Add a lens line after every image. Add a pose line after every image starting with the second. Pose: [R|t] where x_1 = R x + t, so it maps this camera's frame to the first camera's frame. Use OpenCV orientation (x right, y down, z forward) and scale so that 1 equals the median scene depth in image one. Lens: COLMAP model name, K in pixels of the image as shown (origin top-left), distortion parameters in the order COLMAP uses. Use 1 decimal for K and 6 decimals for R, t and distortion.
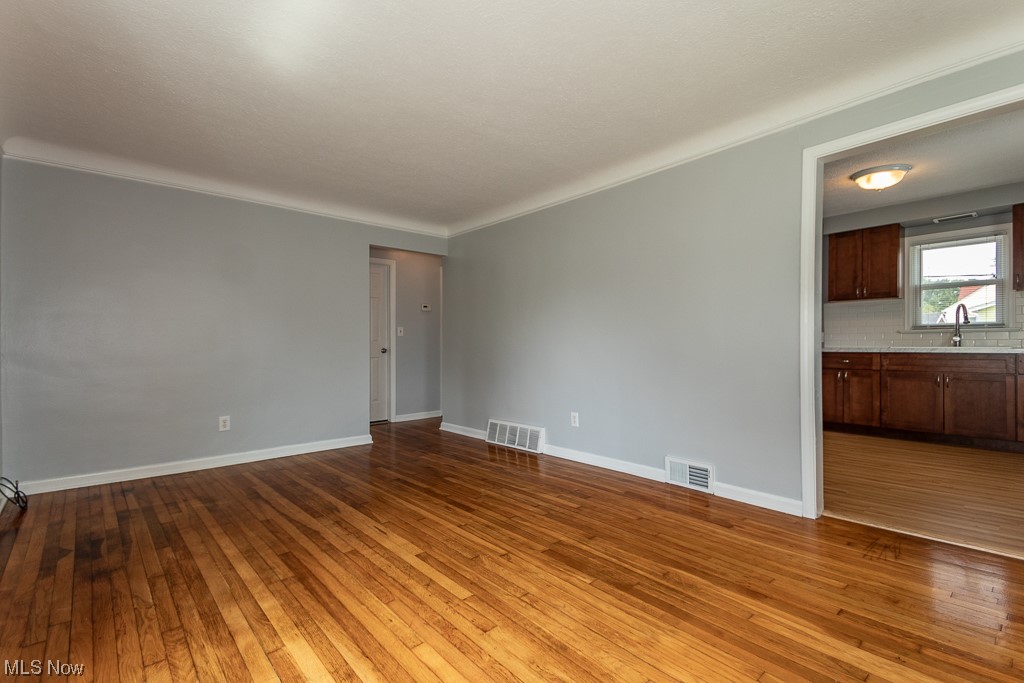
lens RADIAL K [[471.4, 0, 511.8], [0, 471.4, 338.5], [0, 0, 1]] dist [0.073137, -0.030153]
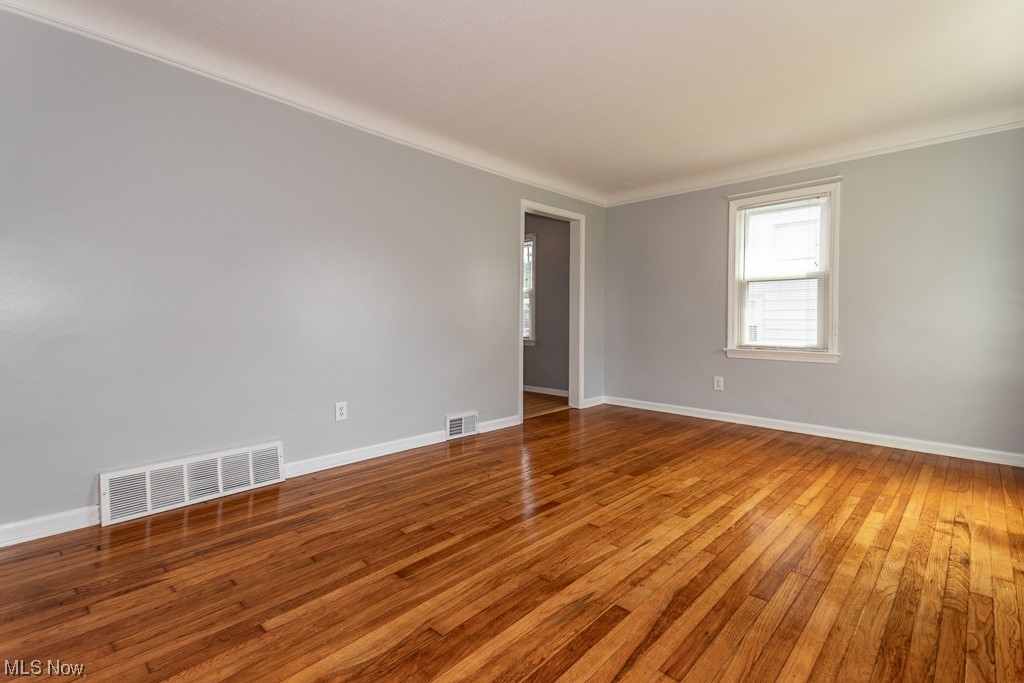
lens RADIAL K [[471.4, 0, 511.8], [0, 471.4, 338.5], [0, 0, 1]] dist [0.073137, -0.030153]
pose [[-0.093068, -0.031012, 0.995177, -0.961164], [-0.020568, 0.999361, 0.029219, 0.044449], [-0.995447, -0.017750, -0.093647, 1.215754]]
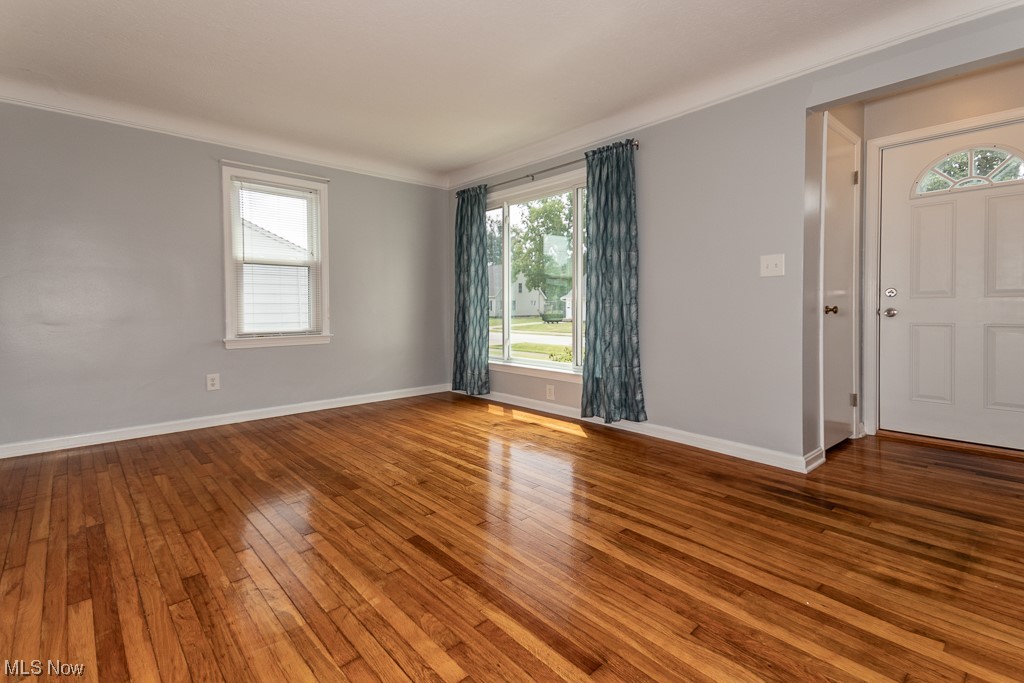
lens RADIAL K [[471.4, 0, 511.8], [0, 471.4, 338.5], [0, 0, 1]] dist [0.073137, -0.030153]
pose [[-0.999878, 0.011336, -0.010724, -0.232667], [0.010707, 0.998317, 0.057004, 0.037470], [0.011352, 0.056882, -0.998316, 1.749167]]
